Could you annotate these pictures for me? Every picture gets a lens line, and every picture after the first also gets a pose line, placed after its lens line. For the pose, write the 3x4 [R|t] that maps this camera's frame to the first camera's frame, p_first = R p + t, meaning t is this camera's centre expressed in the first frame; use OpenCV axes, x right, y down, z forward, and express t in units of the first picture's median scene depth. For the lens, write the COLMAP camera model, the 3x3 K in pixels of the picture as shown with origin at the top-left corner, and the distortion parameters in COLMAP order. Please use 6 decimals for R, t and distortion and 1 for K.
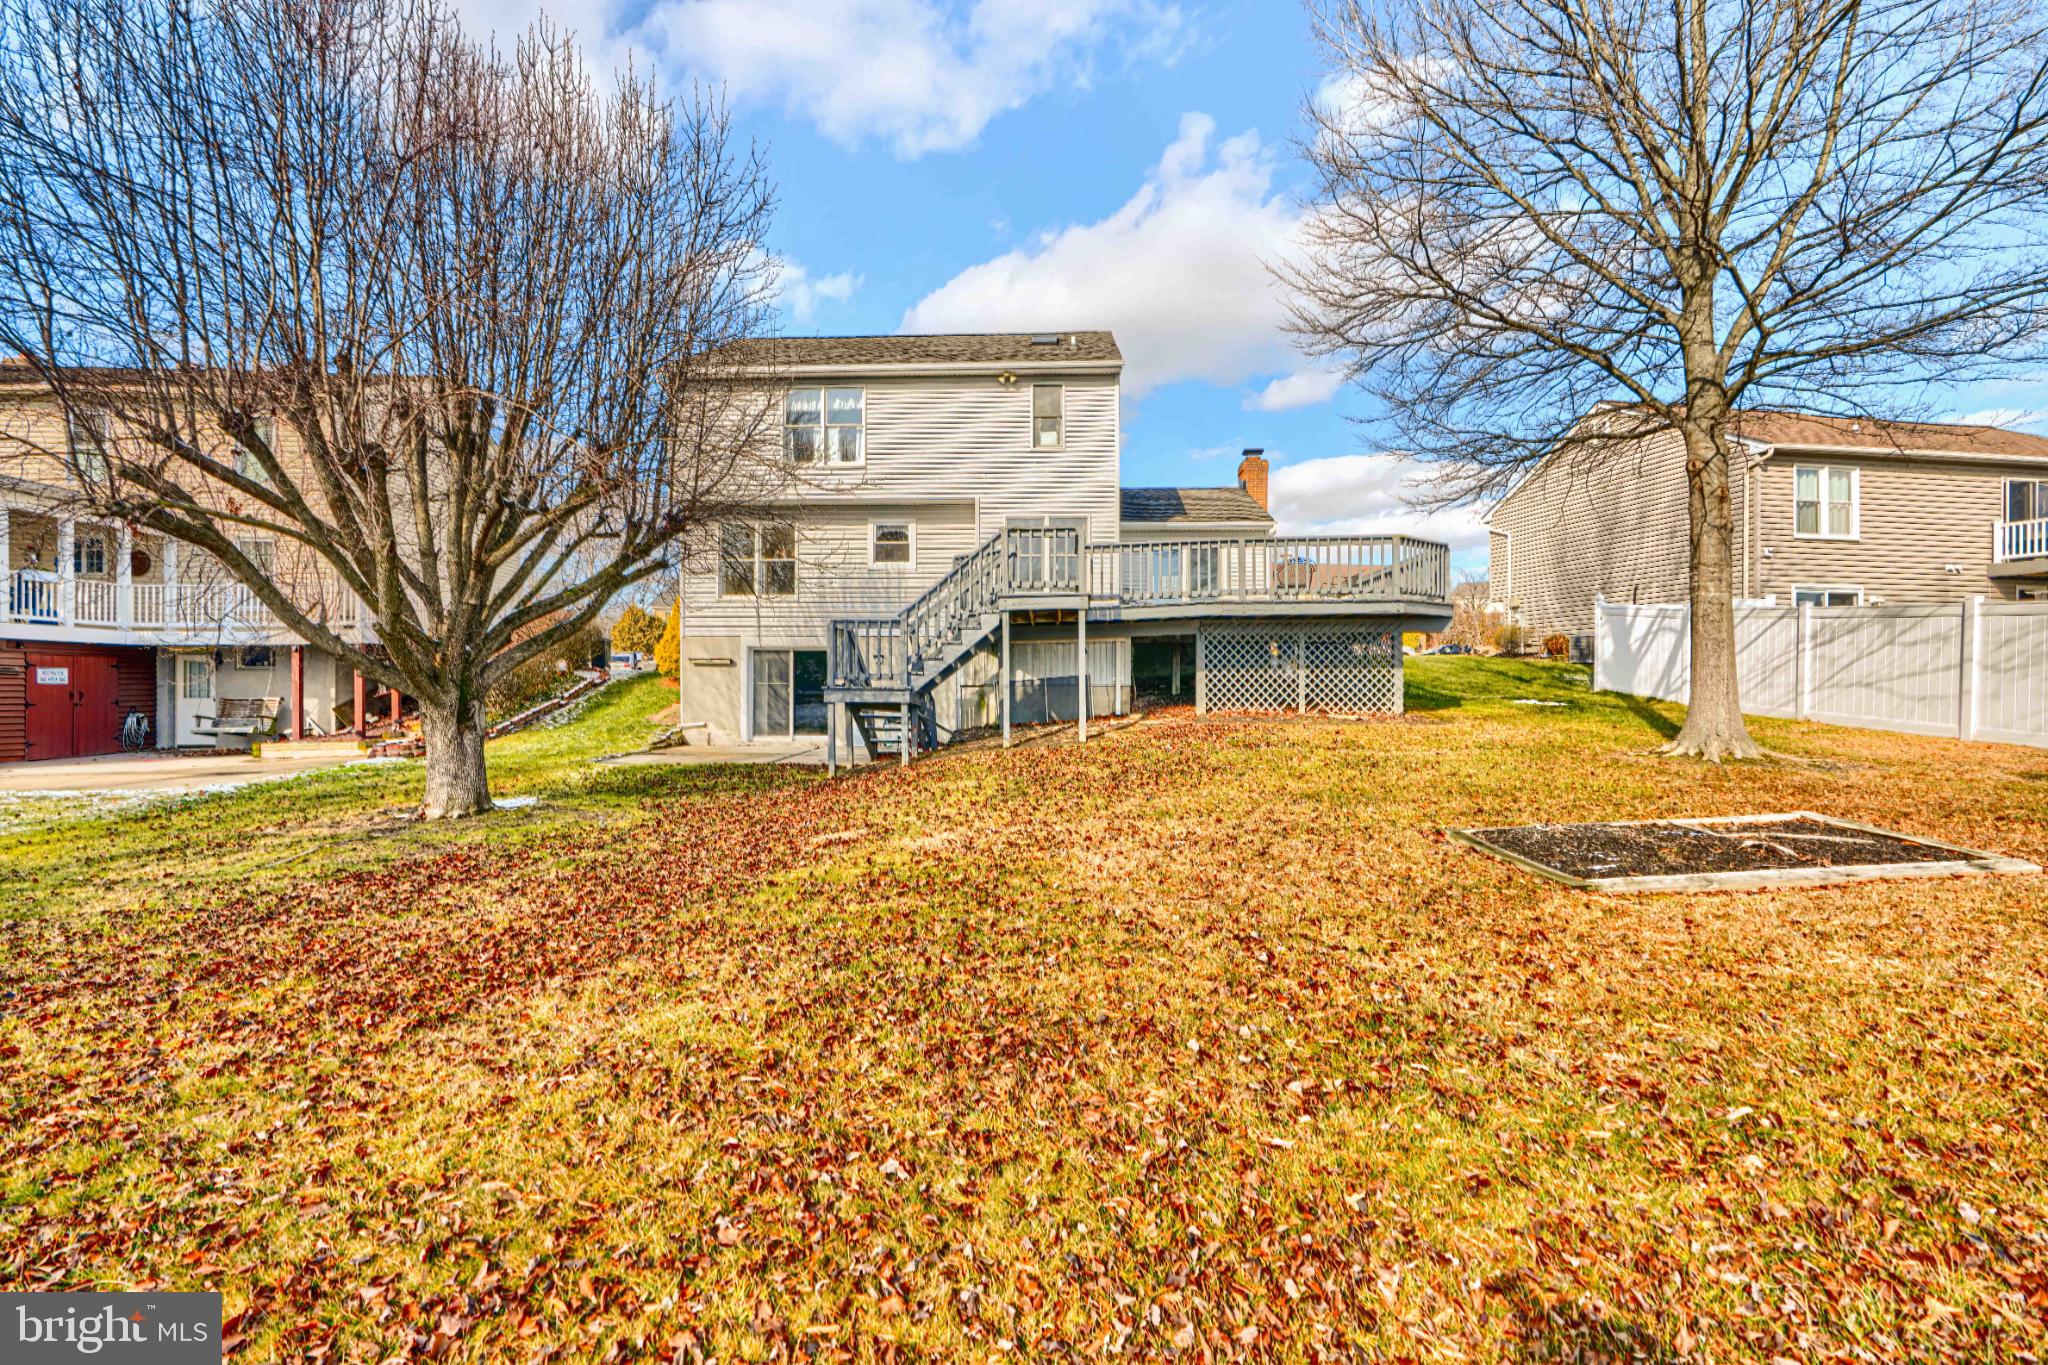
lens RADIAL K [[927.5, 0, 1021.8], [0, 927.5, 680.8], [0, 0, 1]] dist [-0.000411, -0.000108]
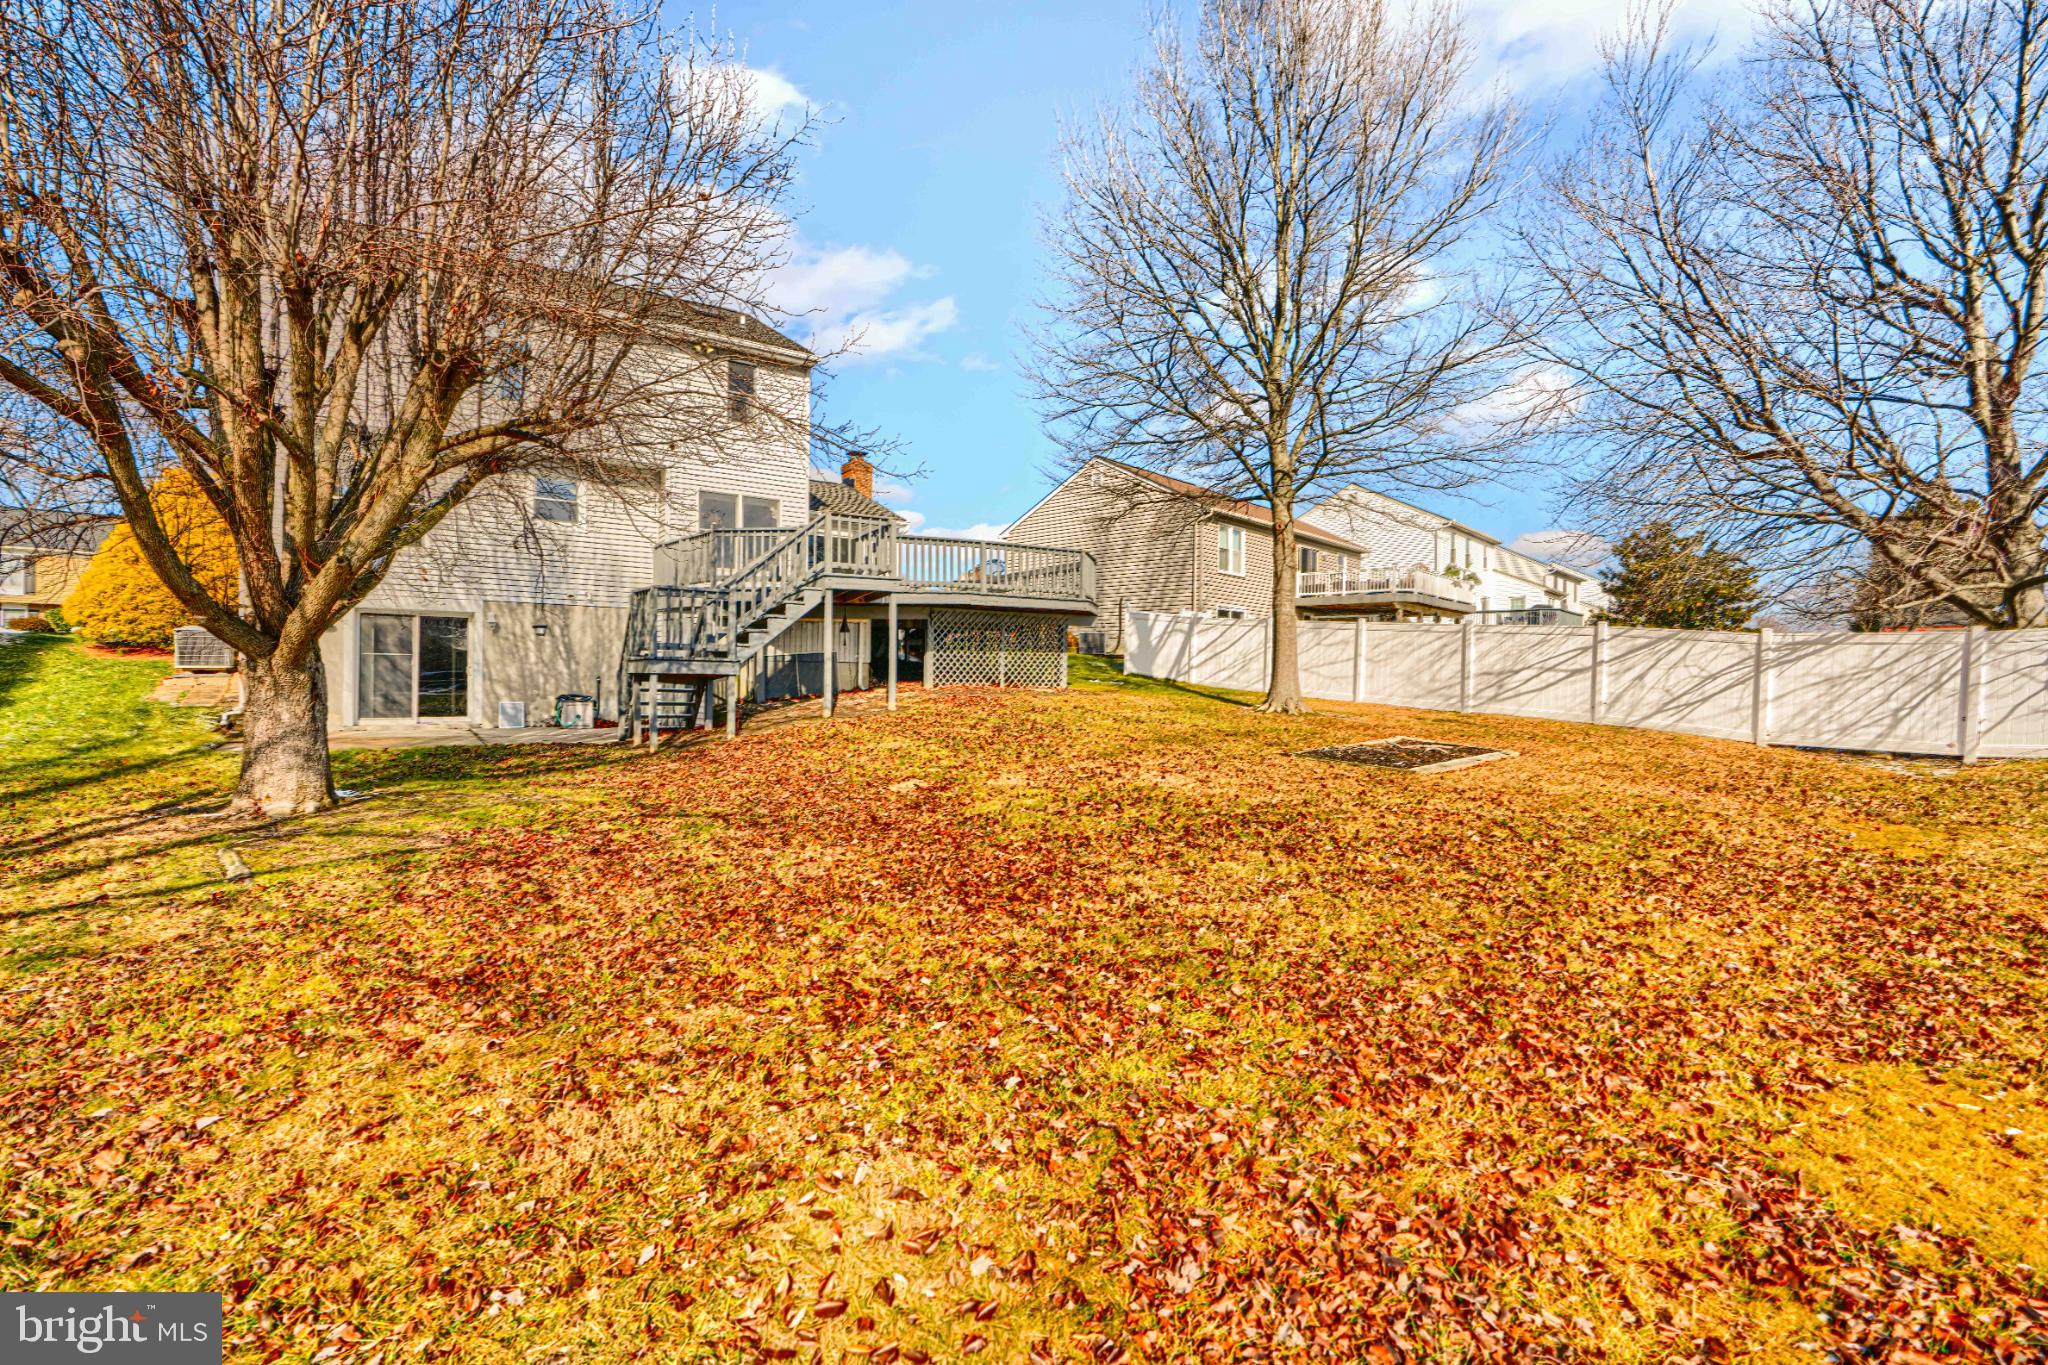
lens RADIAL K [[927.5, 0, 1012.7], [0, 927.5, 695.0], [0, 0, 1]] dist [-0.000411, -0.000108]
pose [[0.798534, -0.001973, 0.601946, -0.405667], [-0.015468, 0.999597, 0.023796, 0.014227], [-0.601751, -0.028313, 0.798182, 0.014936]]
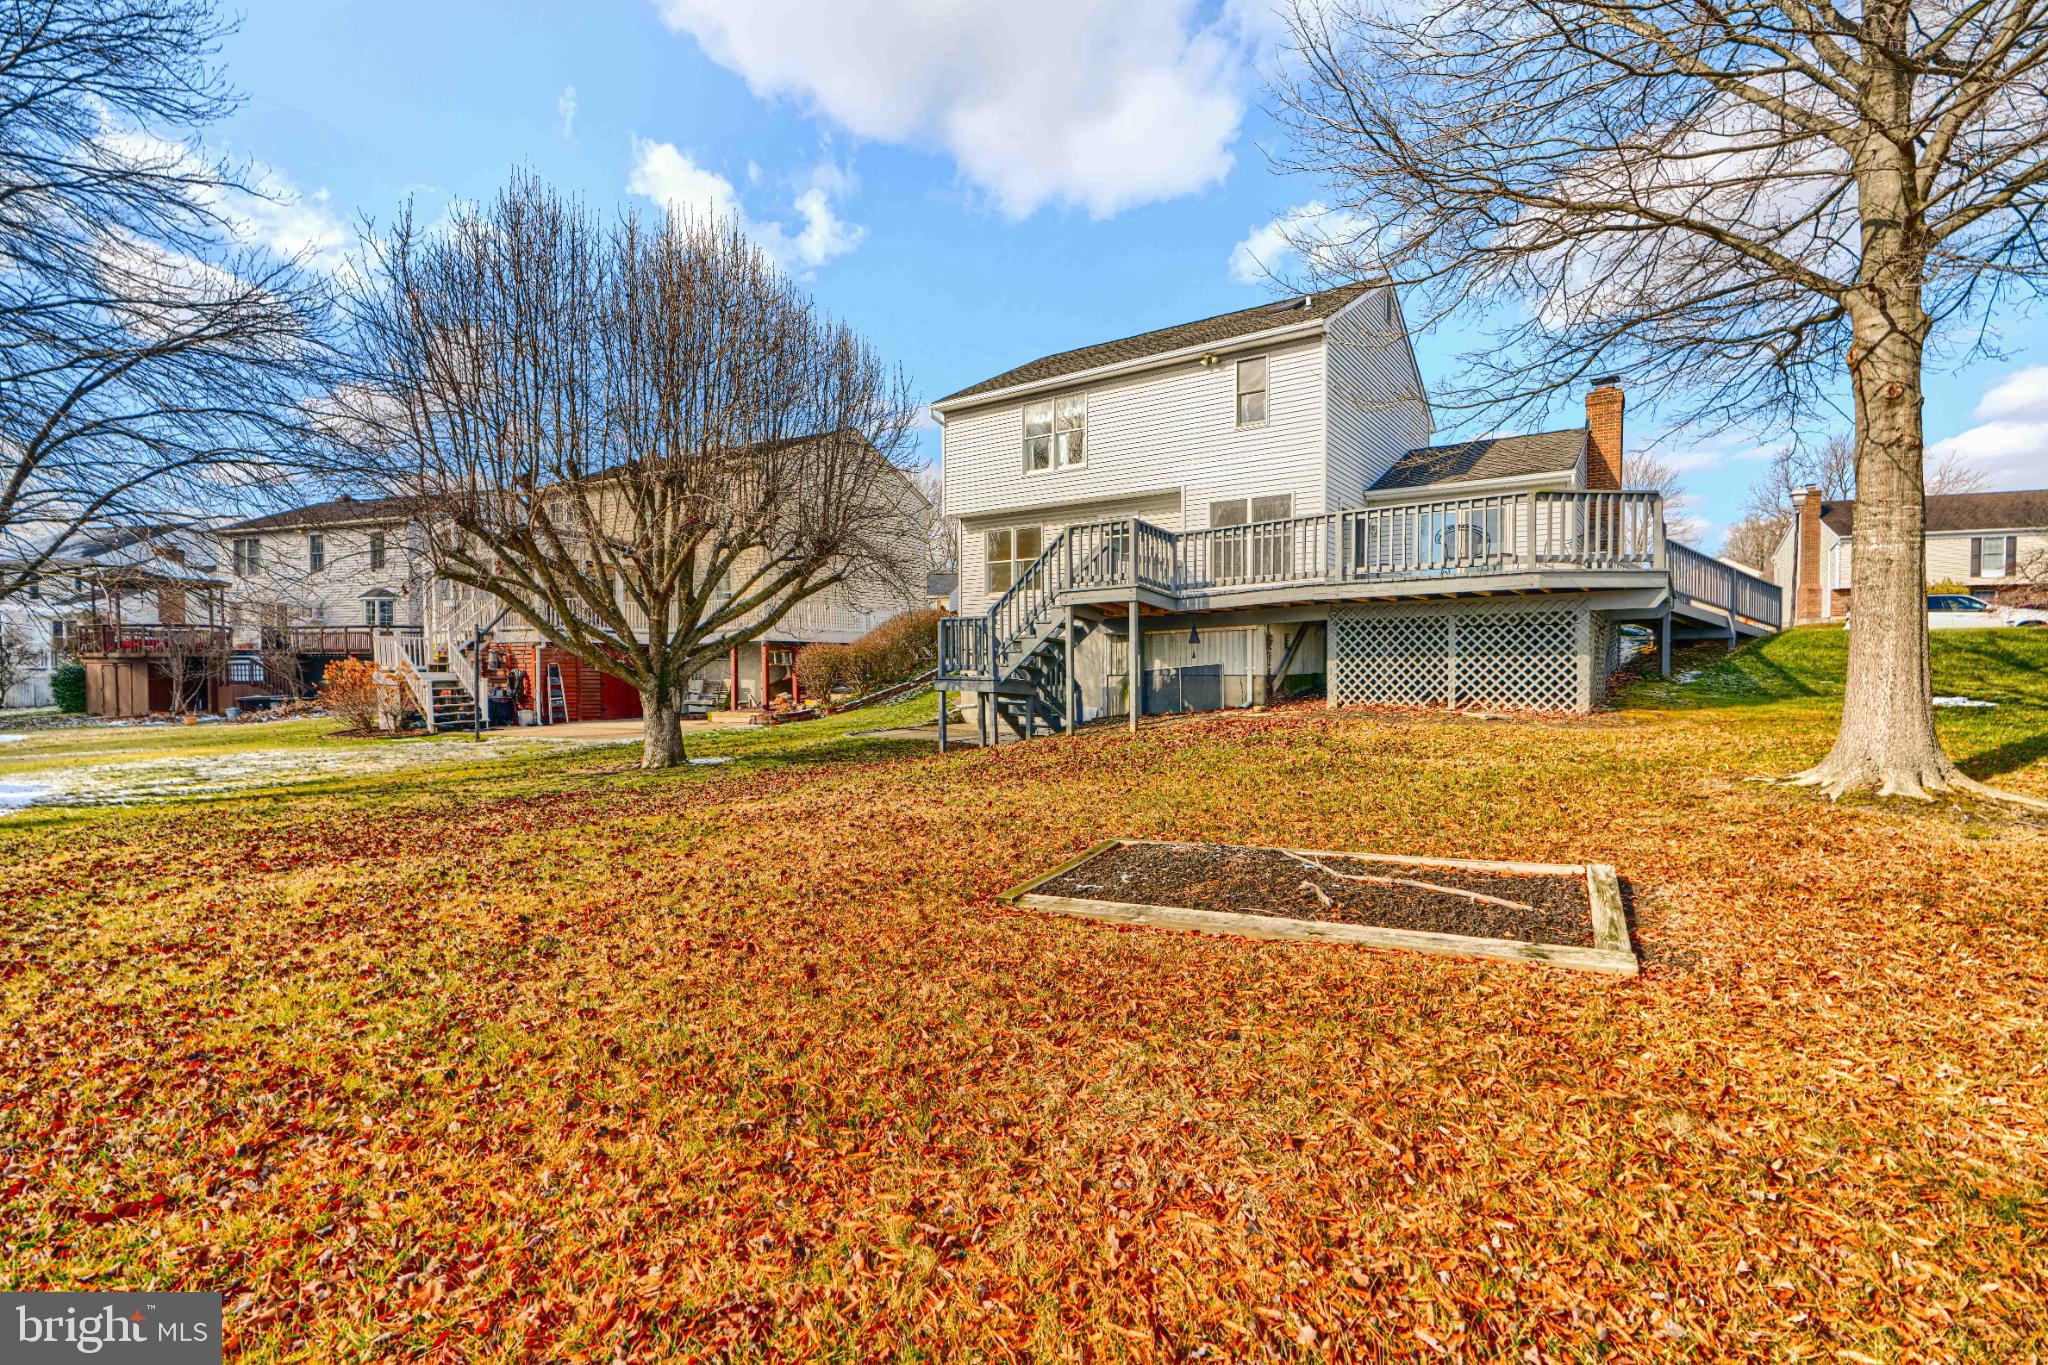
lens RADIAL K [[927.5, 0, 1028.0], [0, 927.5, 674.2], [0, 0, 1]] dist [-0.000411, -0.000108]
pose [[0.835249, 0.004182, -0.549856, 0.425590], [0.005340, 0.999862, 0.015717, -0.012170], [0.549846, -0.016064, 0.835111, 0.081813]]
